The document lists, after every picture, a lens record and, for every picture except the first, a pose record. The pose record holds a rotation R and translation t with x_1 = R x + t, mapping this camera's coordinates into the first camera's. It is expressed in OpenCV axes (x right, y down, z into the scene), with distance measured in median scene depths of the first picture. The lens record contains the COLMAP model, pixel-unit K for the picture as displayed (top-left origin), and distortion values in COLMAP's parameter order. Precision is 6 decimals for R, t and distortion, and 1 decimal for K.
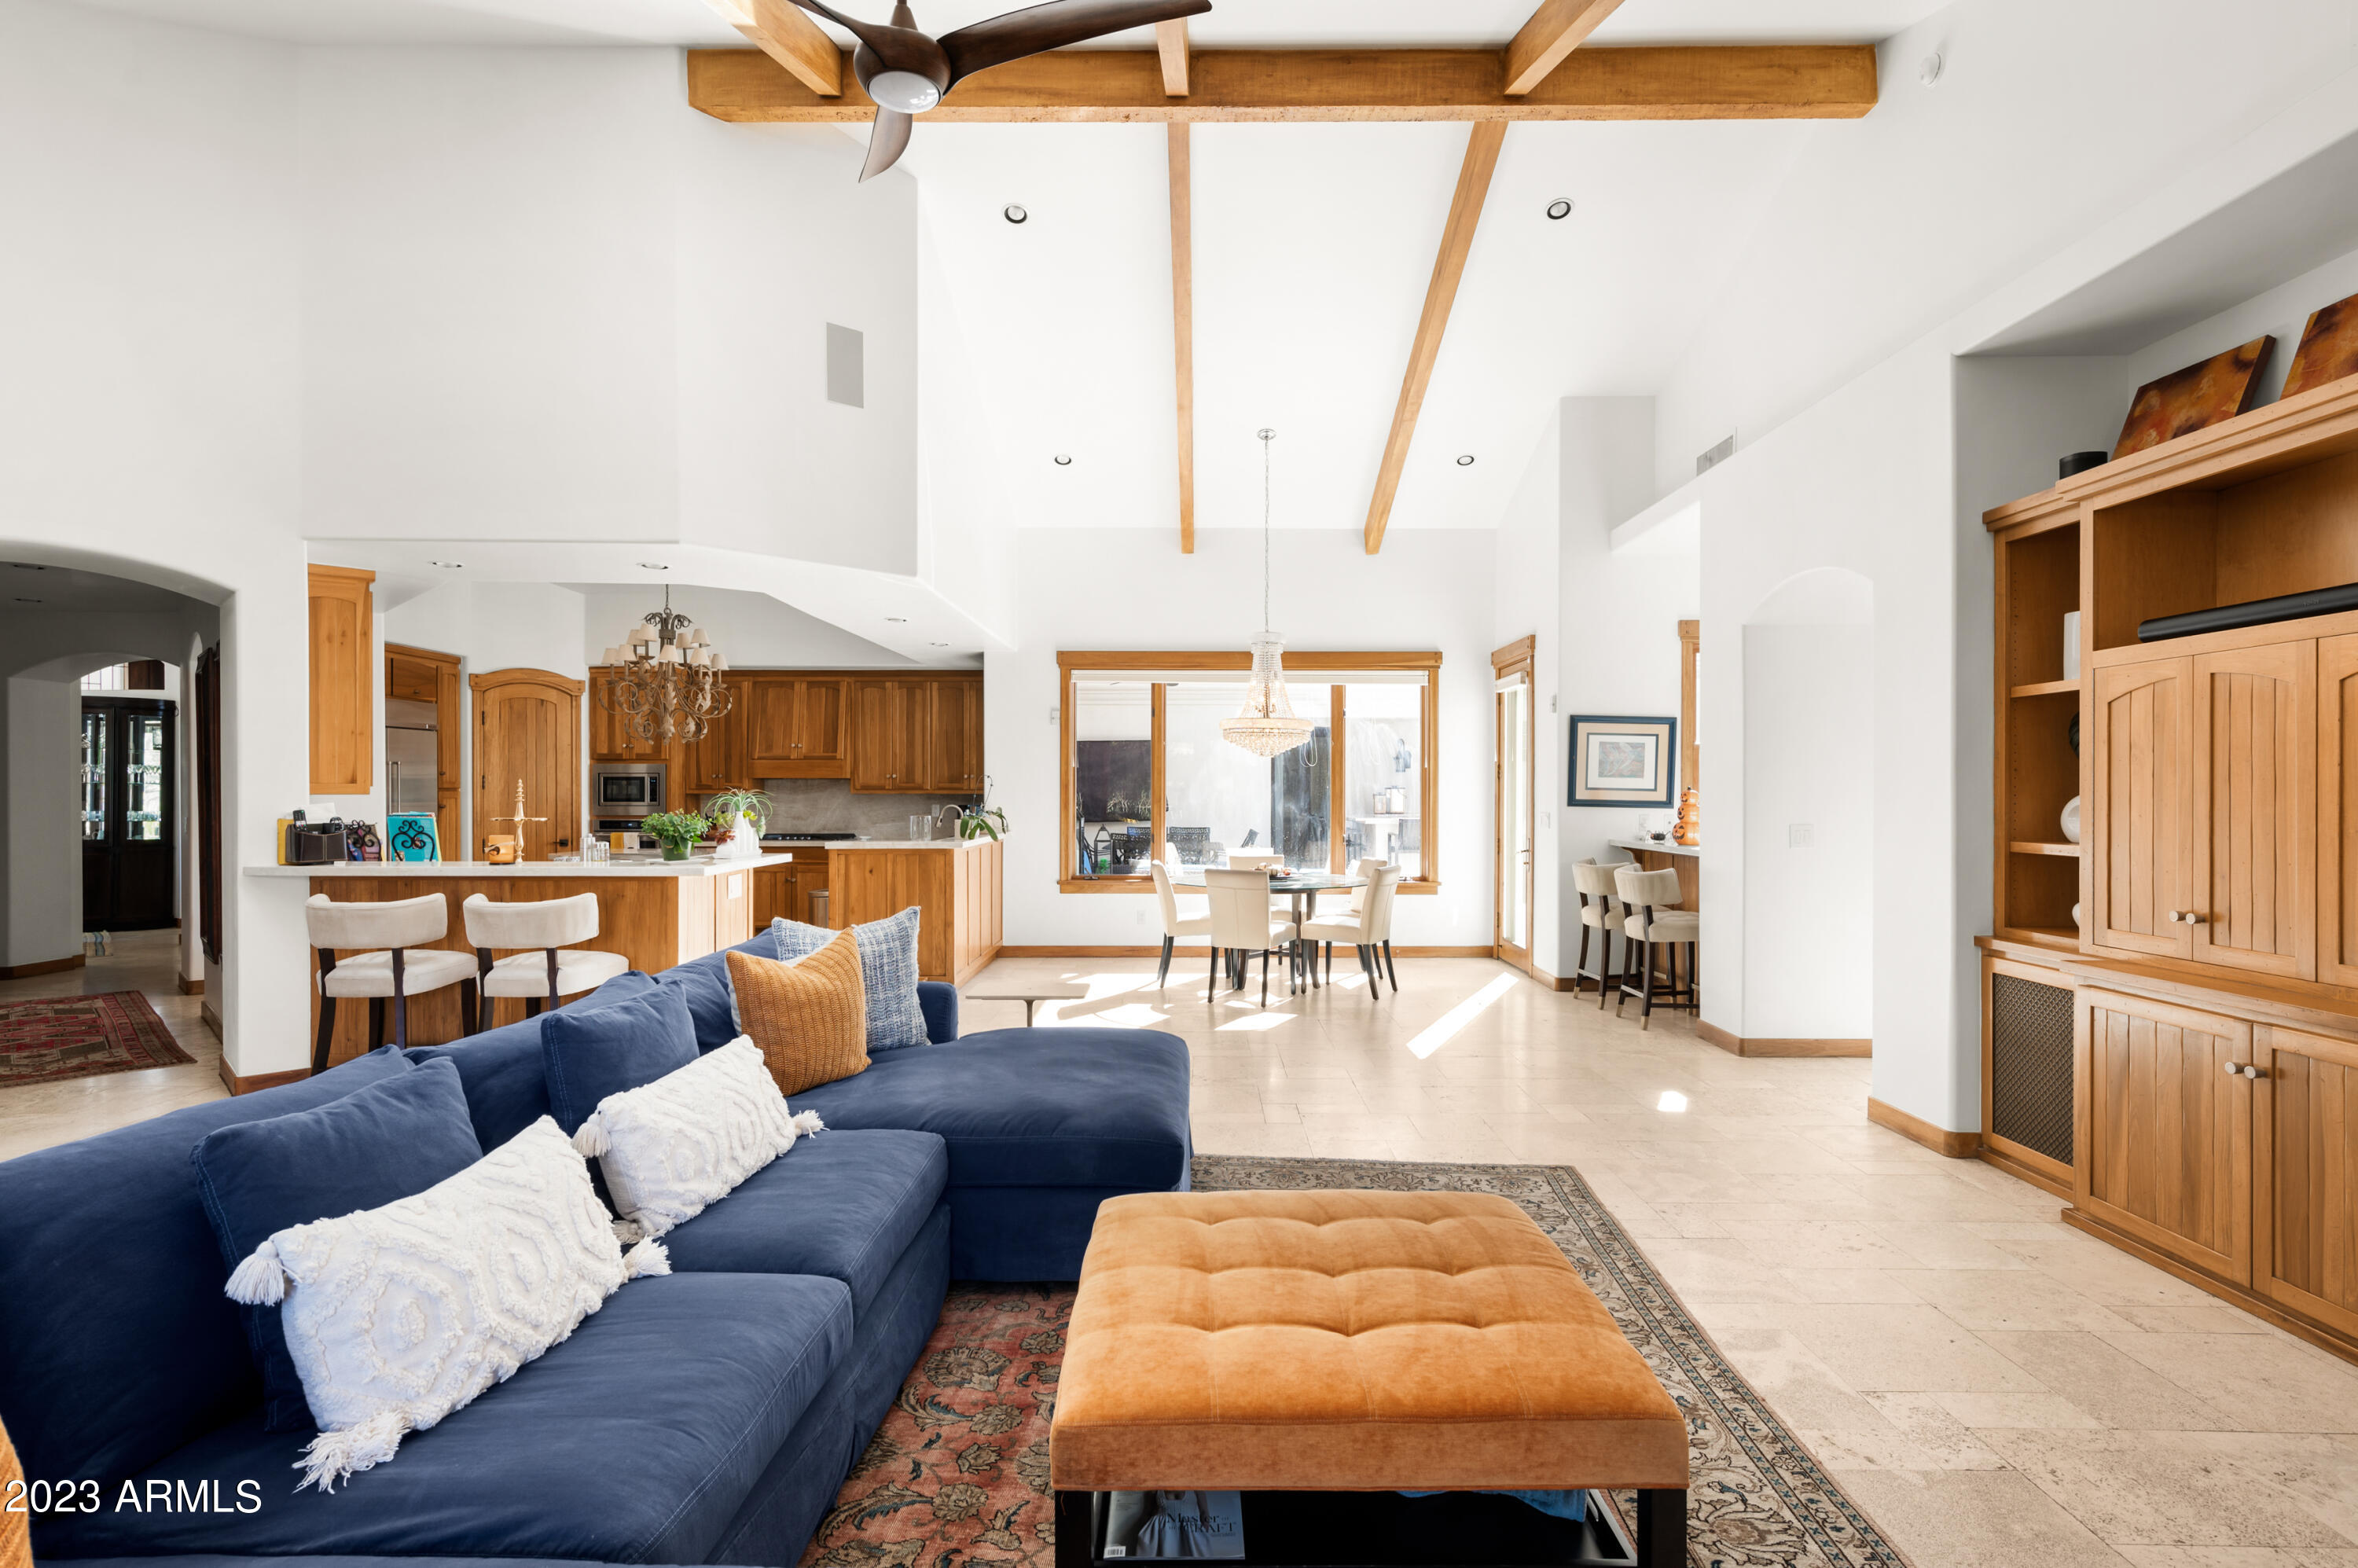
lens RADIAL K [[1174.8, 0, 1179.0], [0, 1174.8, 784.0], [0, 0, 1]] dist [0.000177, -0.000374]
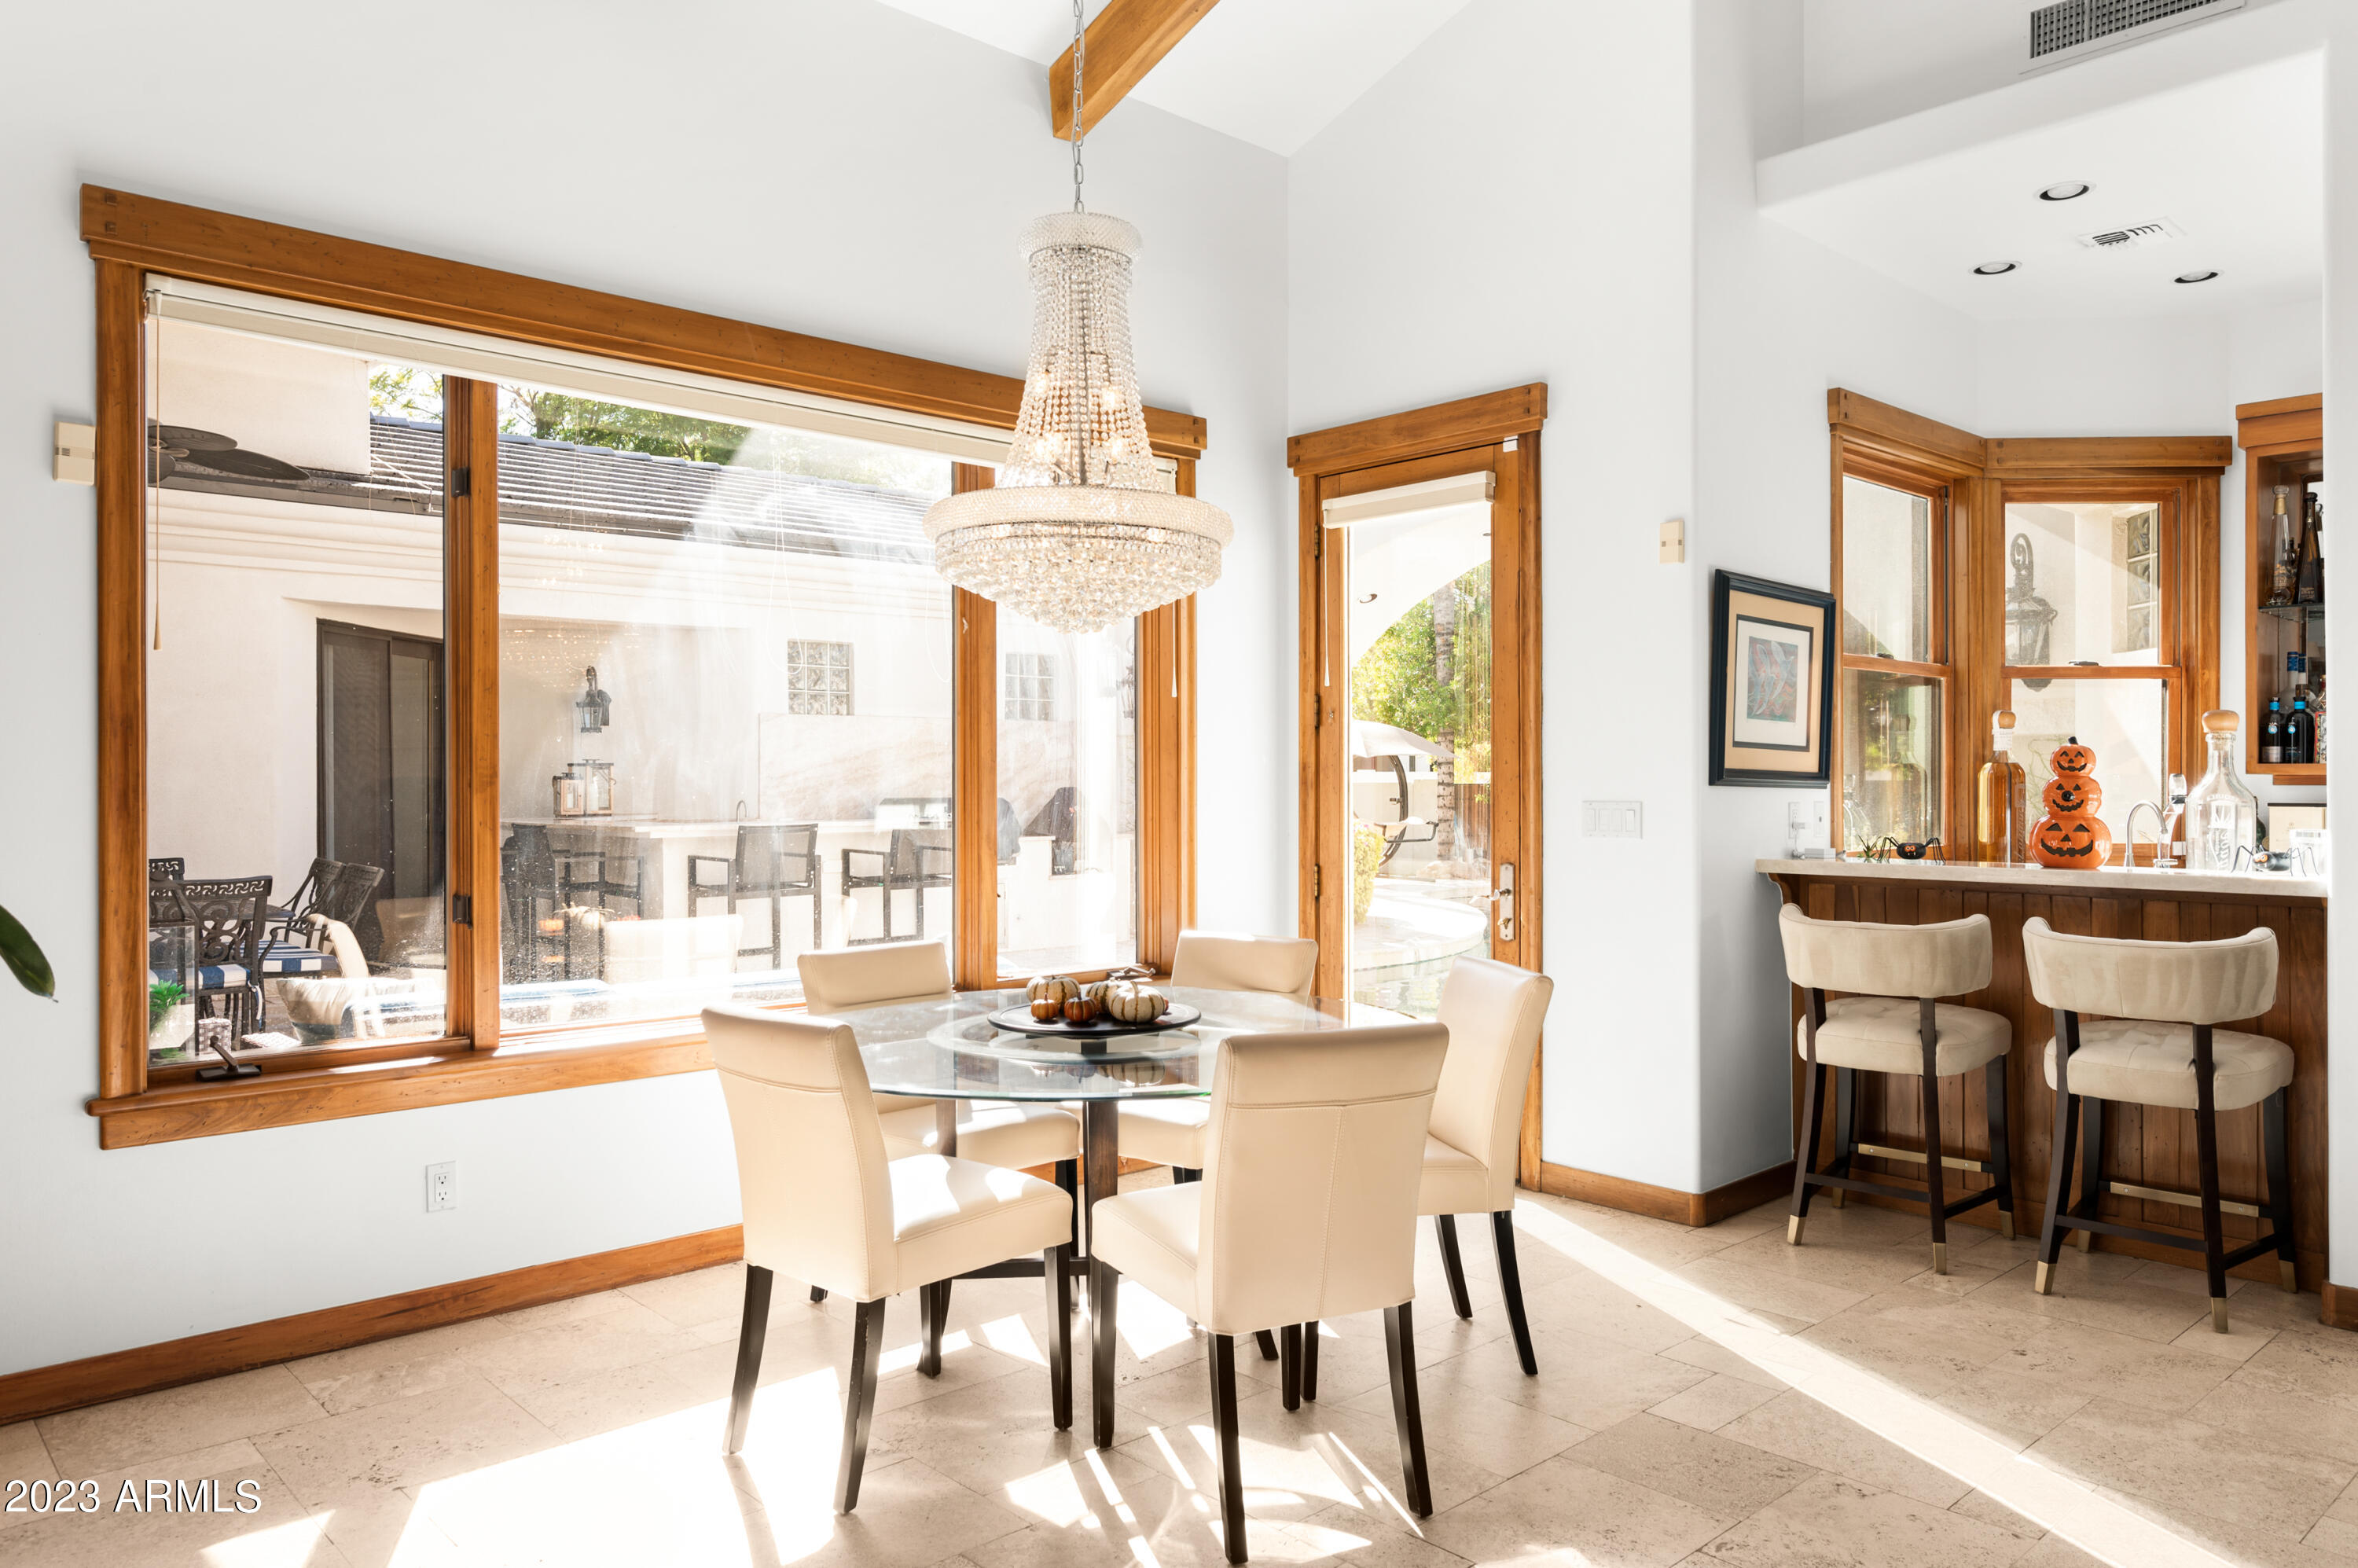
lens RADIAL K [[1588.3, 0, 1179.0], [0, 1588.3, 784.0], [0, 0, 1]] dist [0.001358, -0.000271]
pose [[0.719931, -0.001957, 0.694043, -0.382732], [-0.004184, 0.999966, 0.007160, 0.028598], [-0.694033, -0.008059, 0.719898, 1.348919]]
